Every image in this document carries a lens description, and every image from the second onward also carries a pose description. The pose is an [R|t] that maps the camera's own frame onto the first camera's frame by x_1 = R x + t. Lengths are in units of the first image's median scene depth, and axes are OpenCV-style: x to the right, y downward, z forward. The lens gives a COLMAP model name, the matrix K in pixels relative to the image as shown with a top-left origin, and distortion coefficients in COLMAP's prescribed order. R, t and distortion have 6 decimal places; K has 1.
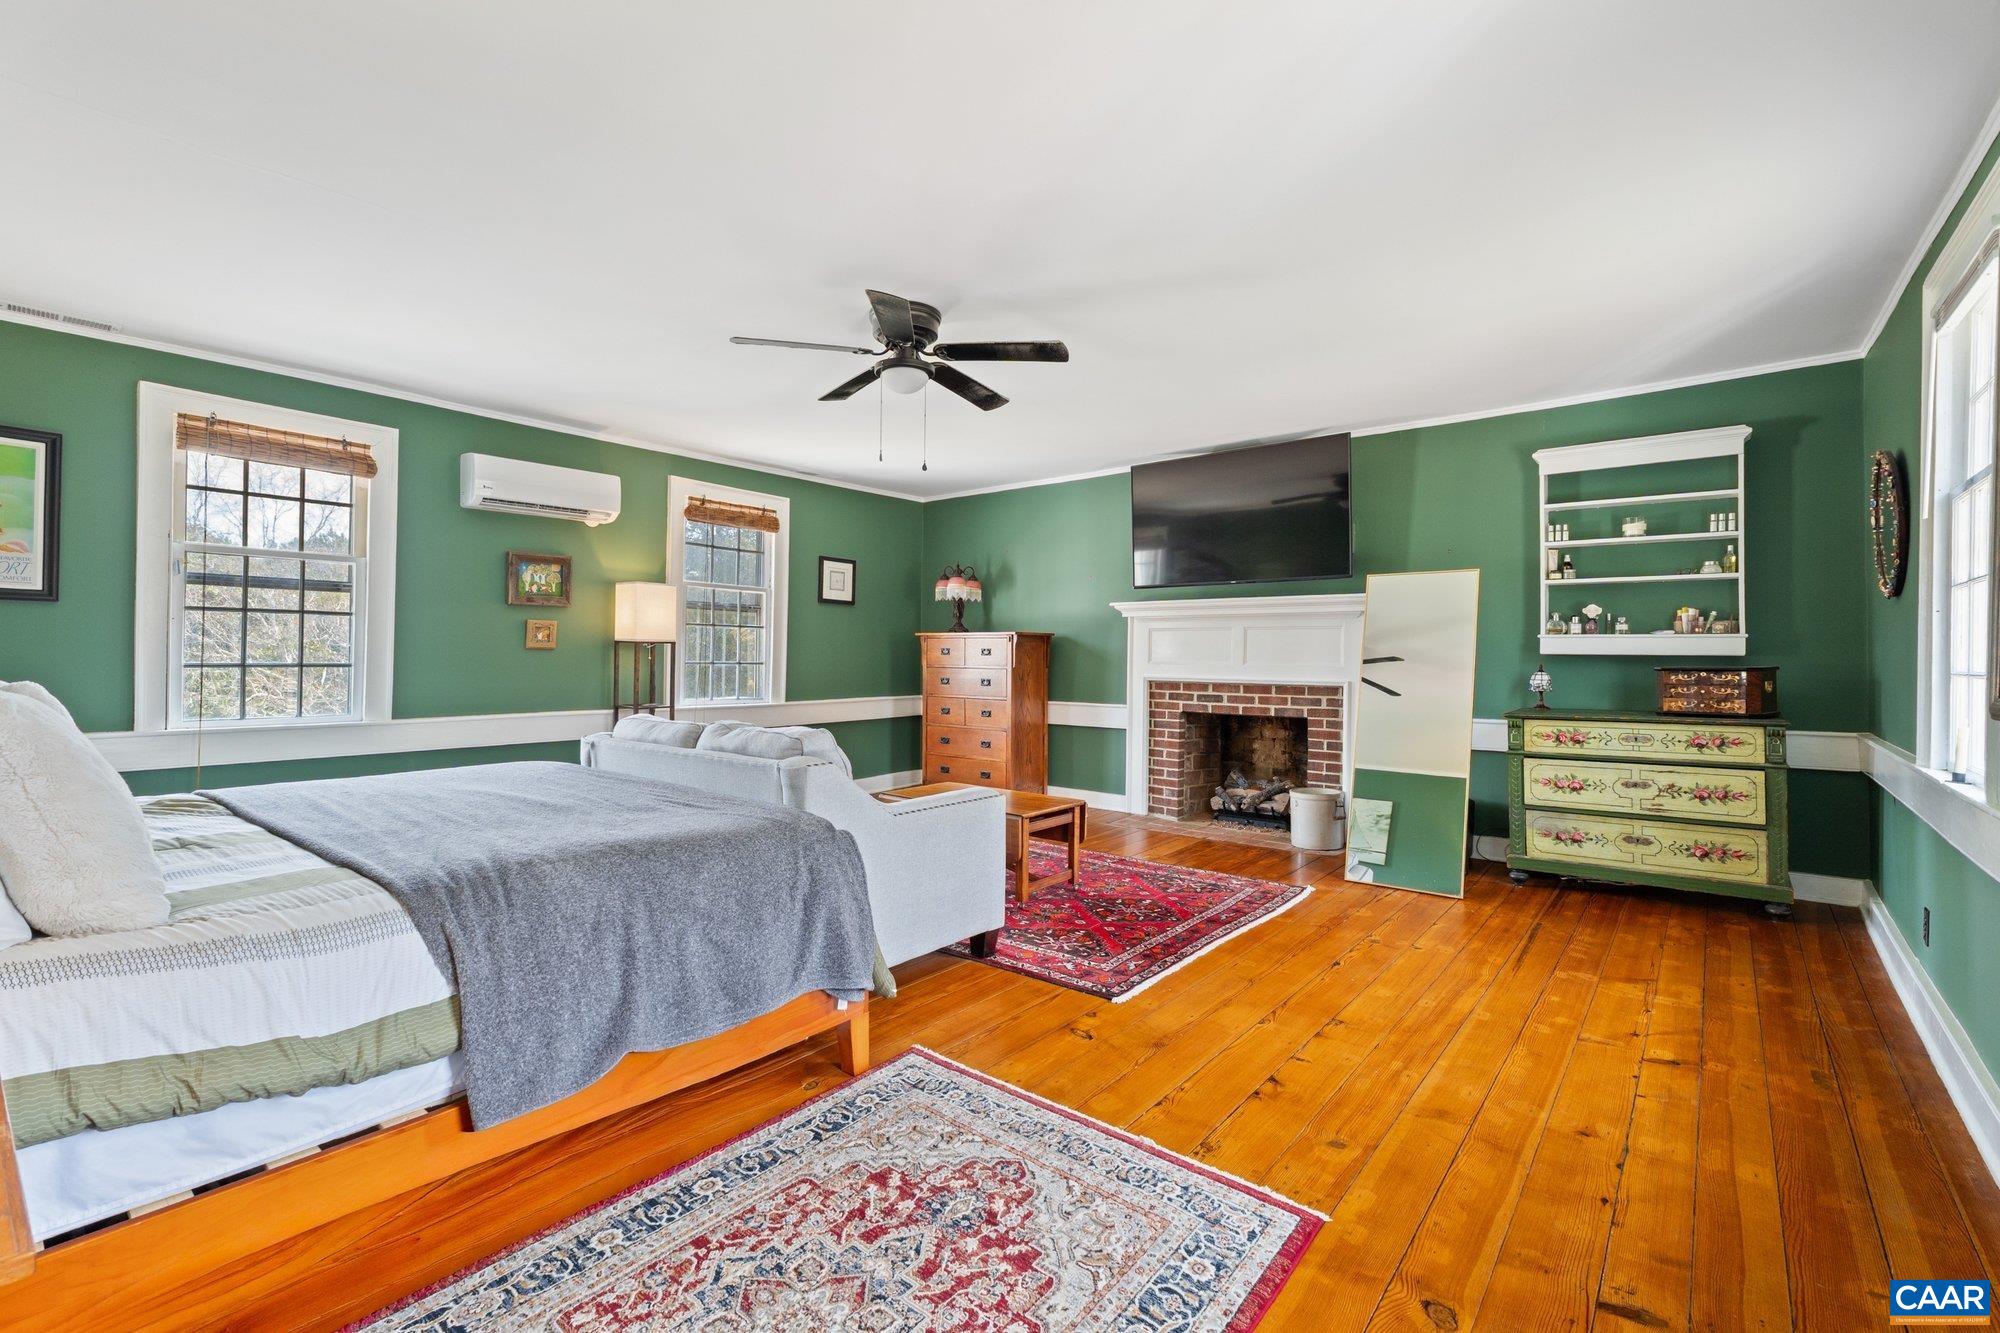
lens RADIAL K [[887.8, 0, 985.0], [0, 887.8, 654.4], [0, 0, 1]] dist [-0.007914, 0.000156]
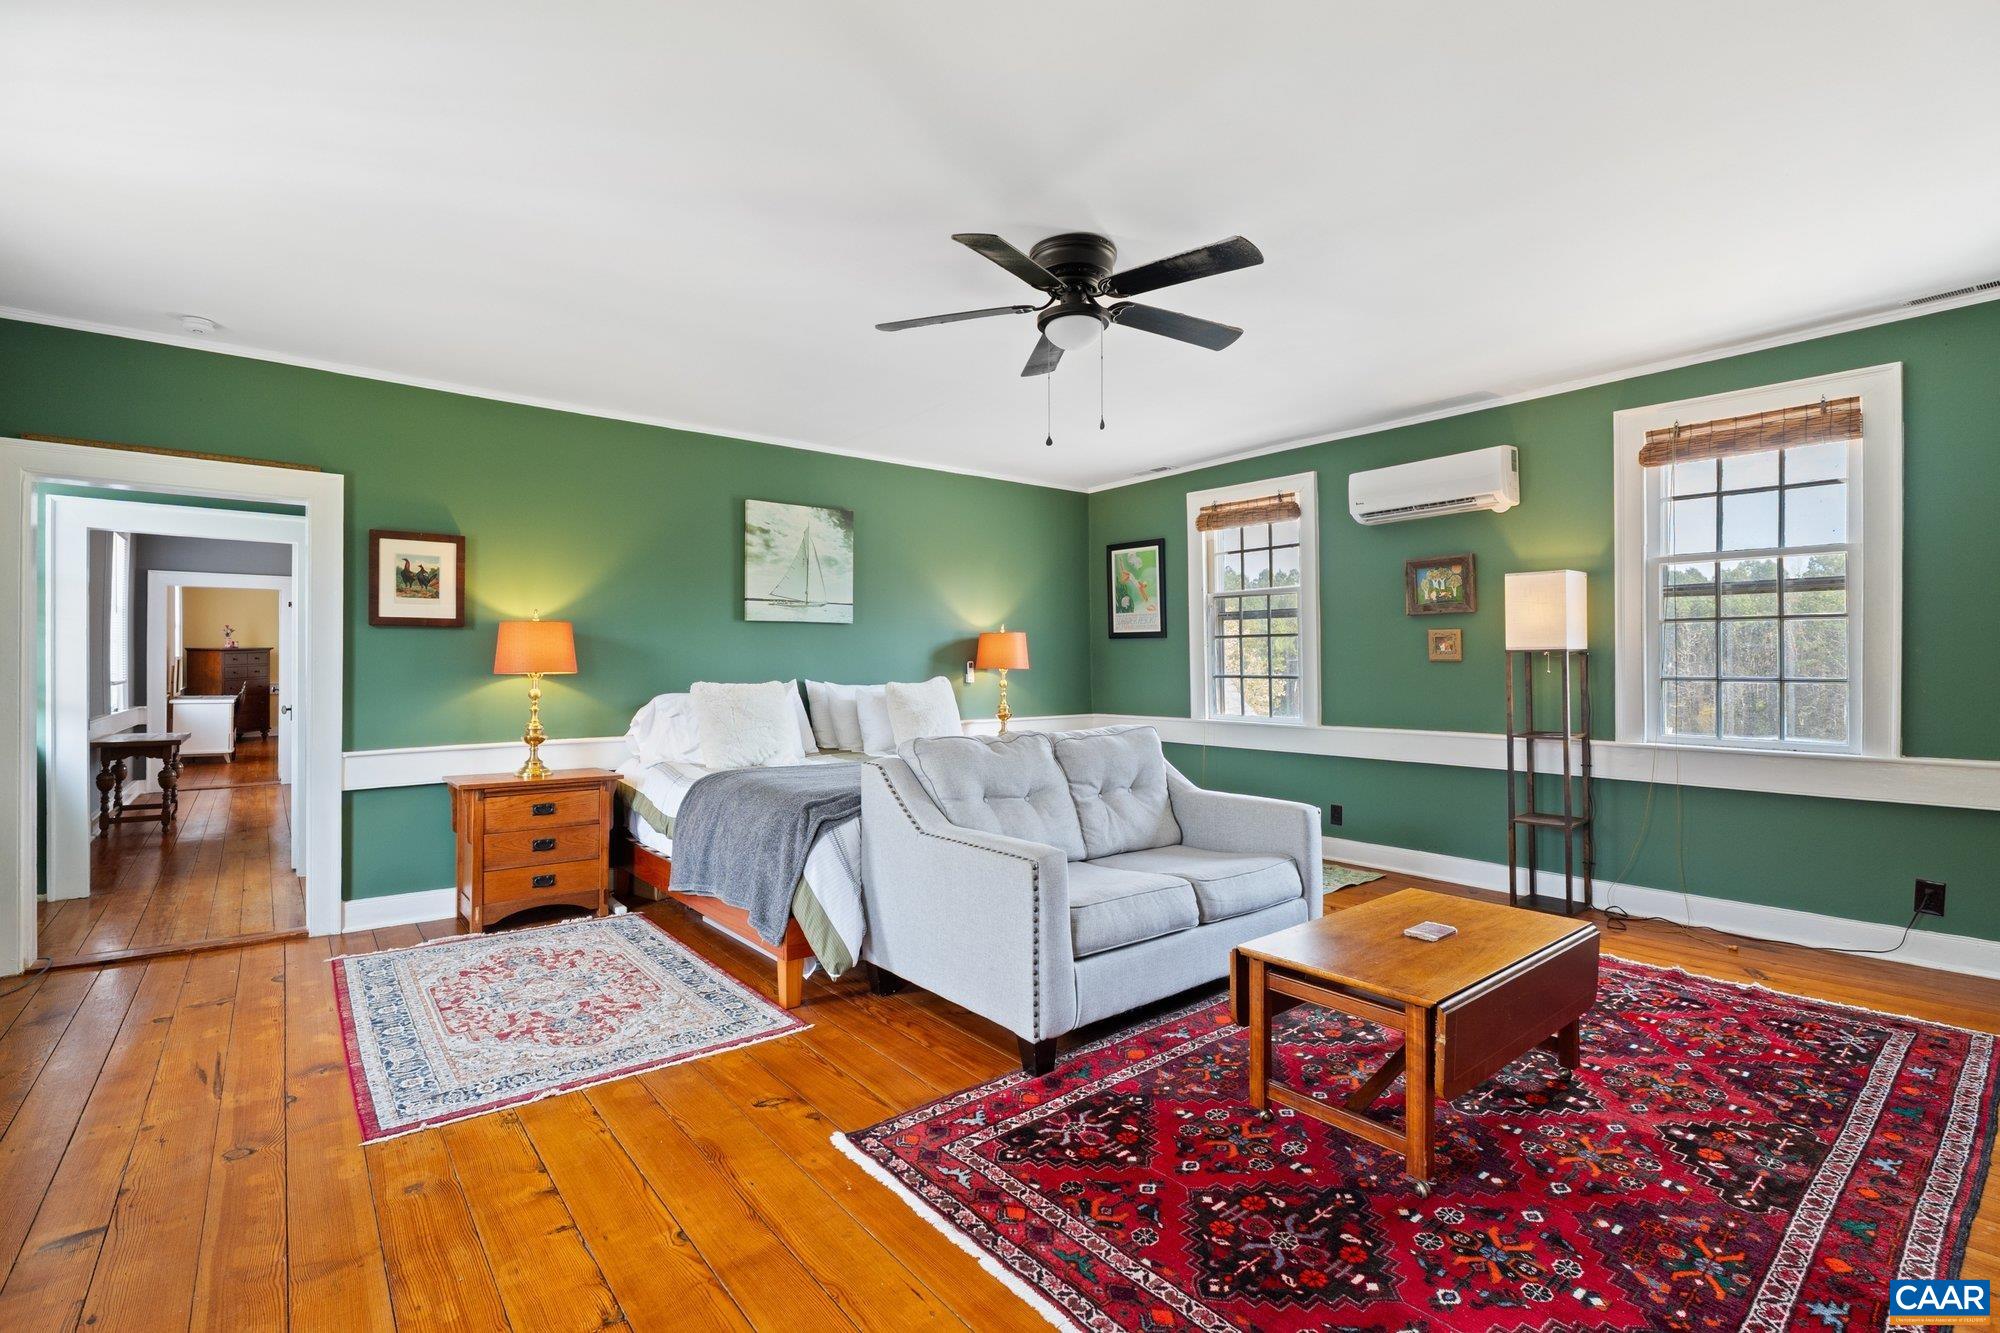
lens RADIAL K [[887.8, 0, 984.7], [0, 887.8, 673.3], [0, 0, 1]] dist [-0.007914, 0.000156]
pose [[-0.206573, 0.004983, -0.978418, 0.647461], [0.007826, 0.999963, 0.003440, -0.001035], [0.978400, -0.006947, -0.206605, 0.972433]]
